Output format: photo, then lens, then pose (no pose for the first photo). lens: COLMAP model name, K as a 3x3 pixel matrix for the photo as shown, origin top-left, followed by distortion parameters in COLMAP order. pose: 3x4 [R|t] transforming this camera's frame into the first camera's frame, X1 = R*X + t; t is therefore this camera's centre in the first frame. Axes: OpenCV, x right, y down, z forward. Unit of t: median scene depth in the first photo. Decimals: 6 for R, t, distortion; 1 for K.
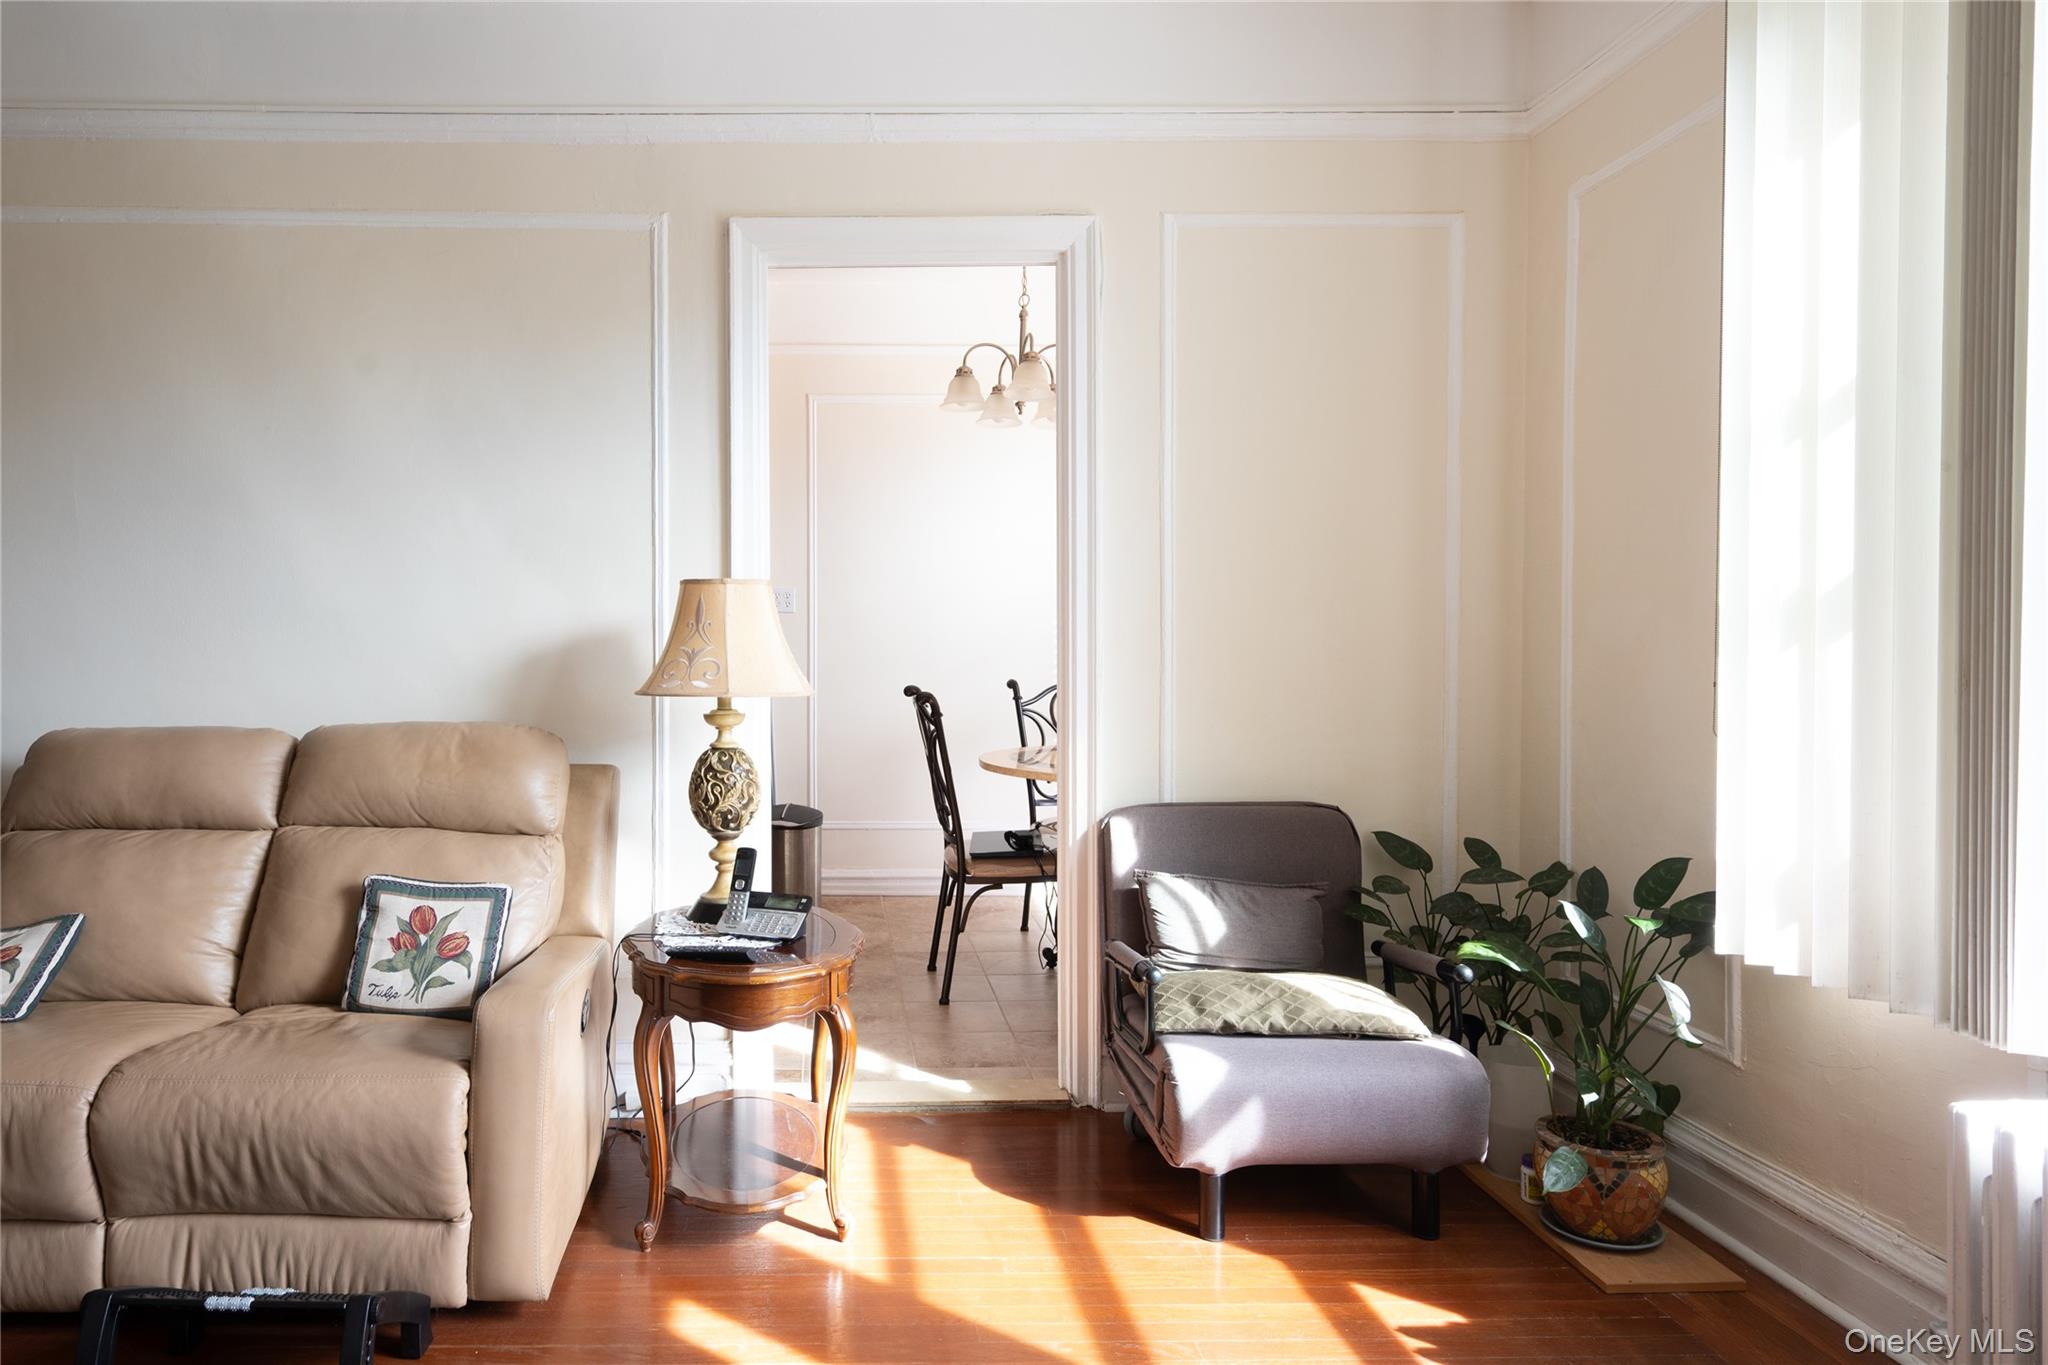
lens RADIAL K [[1249.4, 0, 833.4], [0, 1249.4, 655.5], [0, 0, 1]] dist [-0.002402, -0.000622]
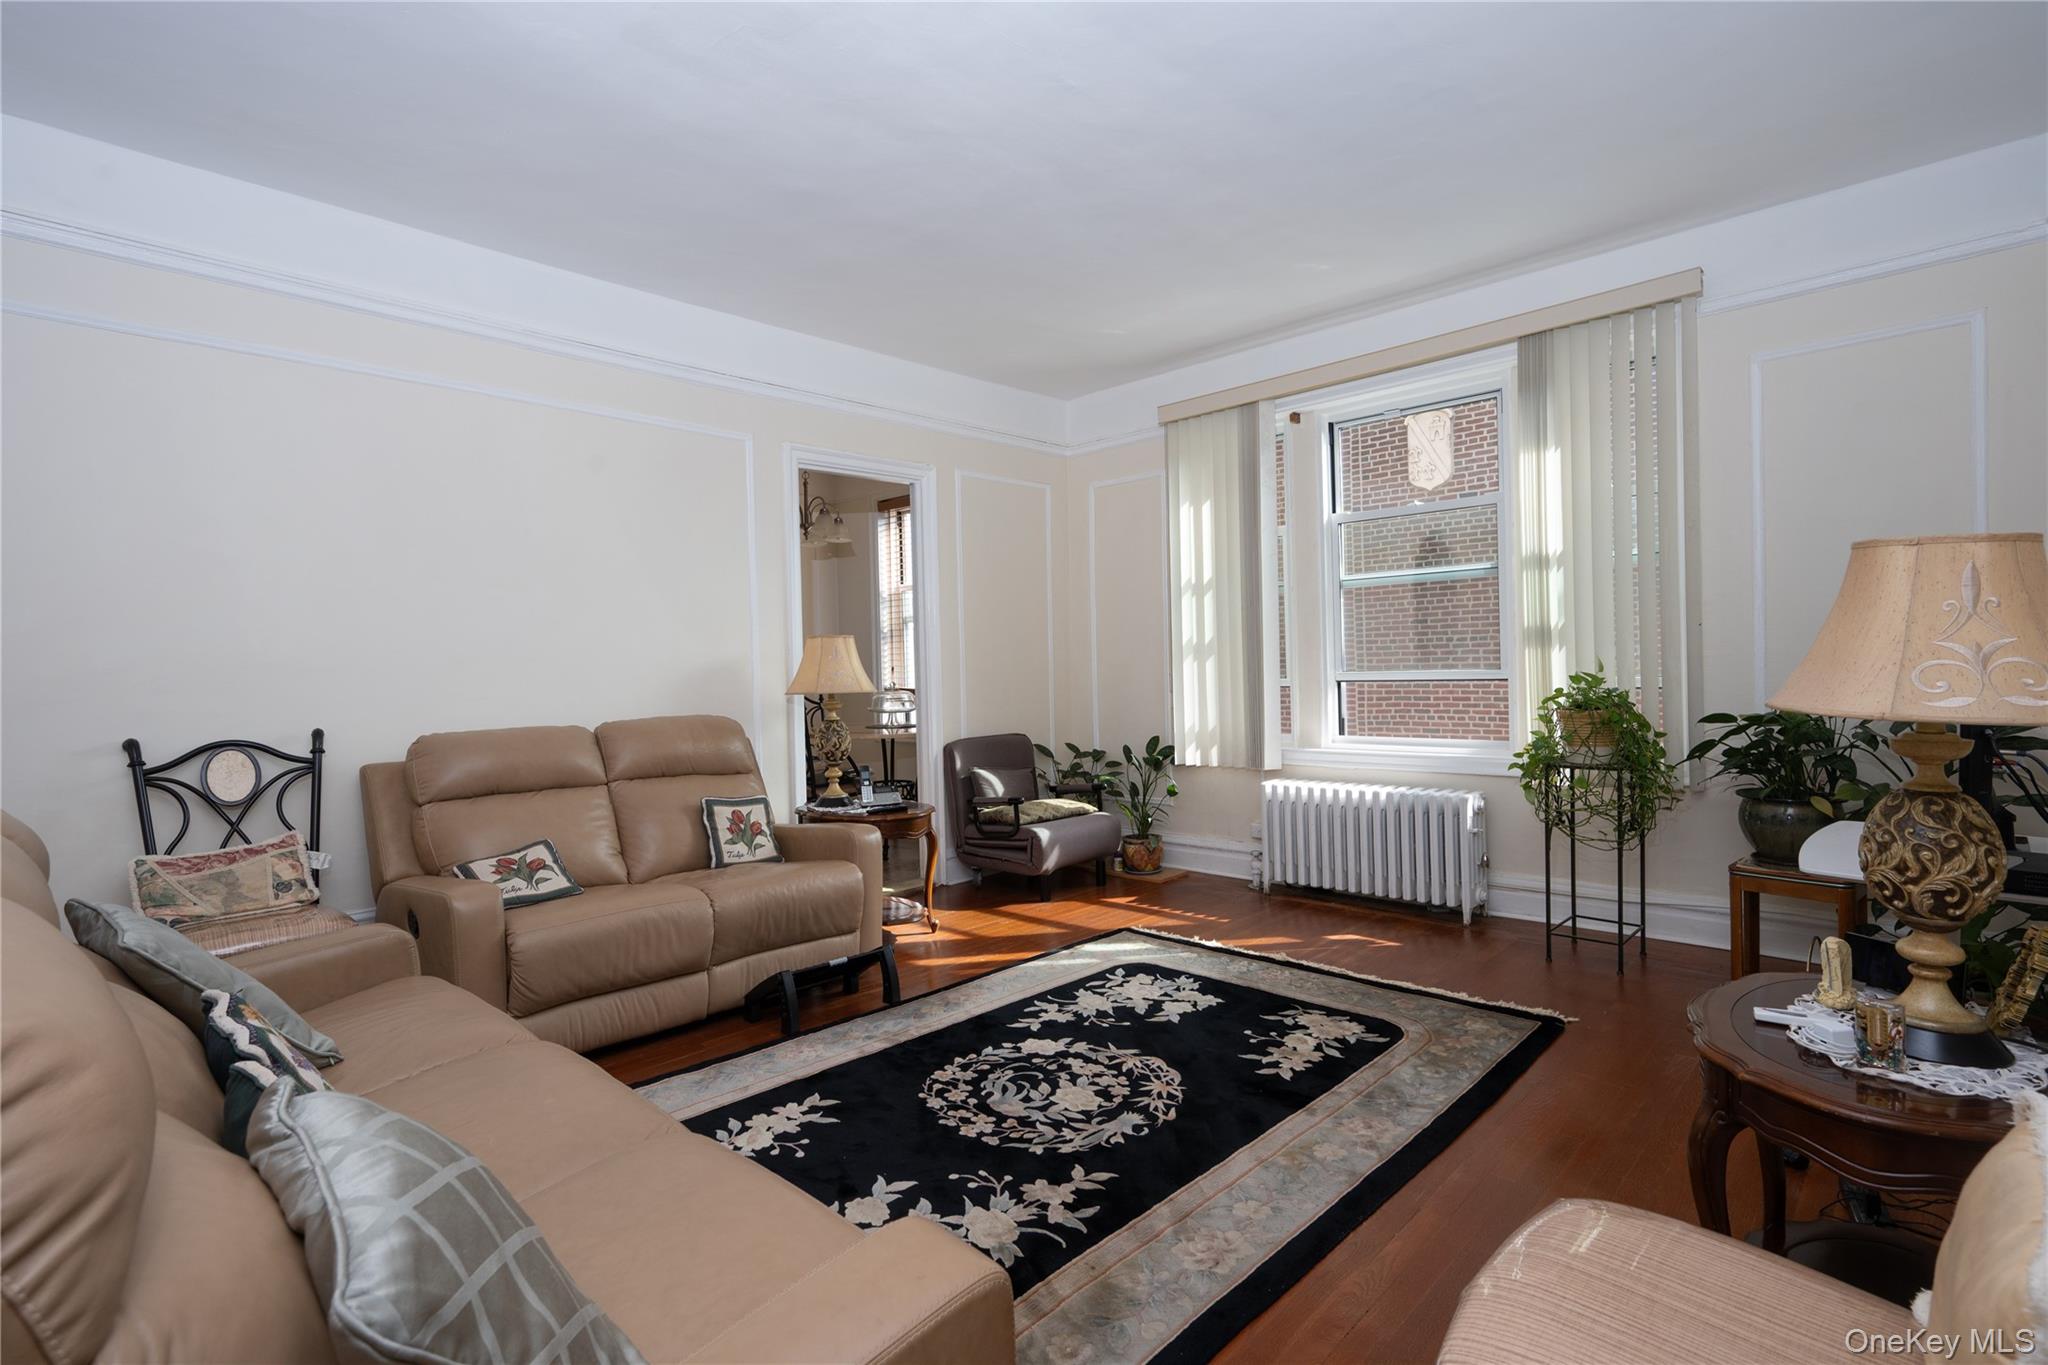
lens RADIAL K [[971.2, 0, 1037.8], [0, 971.2, 680.1], [0, 0, 1]] dist [-0.001541, -0.000212]
pose [[0.694182, -0.026498, 0.719312, -1.065201], [0.034754, 0.999391, 0.003276, 0.018108], [-0.718960, 0.022725, 0.694680, -0.338561]]
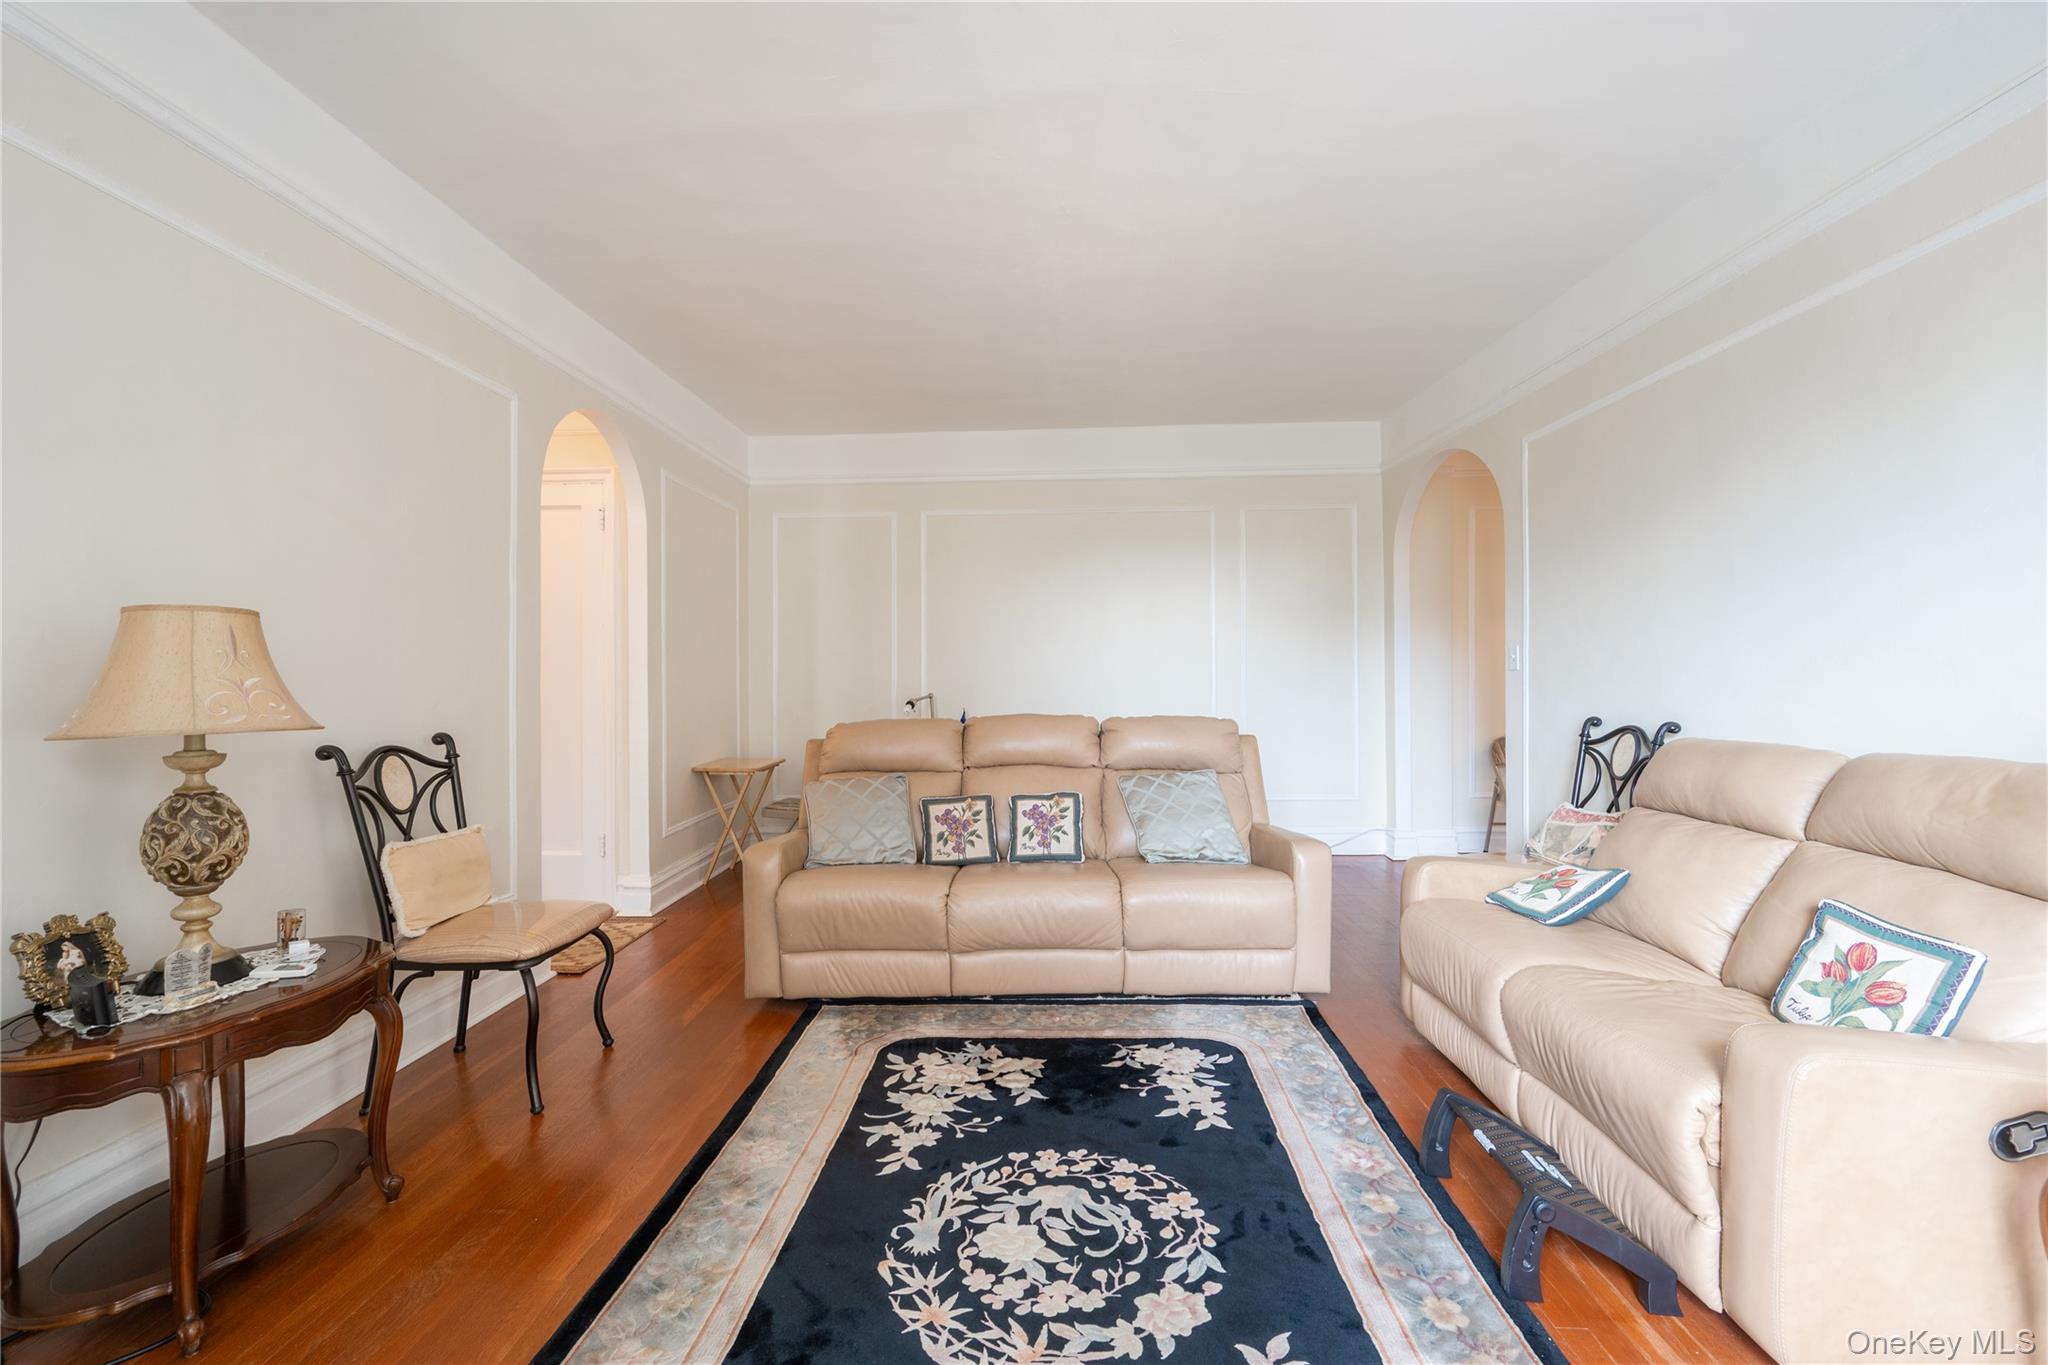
lens RADIAL K [[859.0, 0, 1024.0], [0, 859.0, 682.5], [0, 0, 1]] dist [-0.001066, -0.000131]
pose [[-0.045340, 0.005511, -0.998956, 0.367781], [-0.010530, 0.999927, 0.005995, 0.001627], [0.998916, 0.010791, -0.045278, 0.381653]]
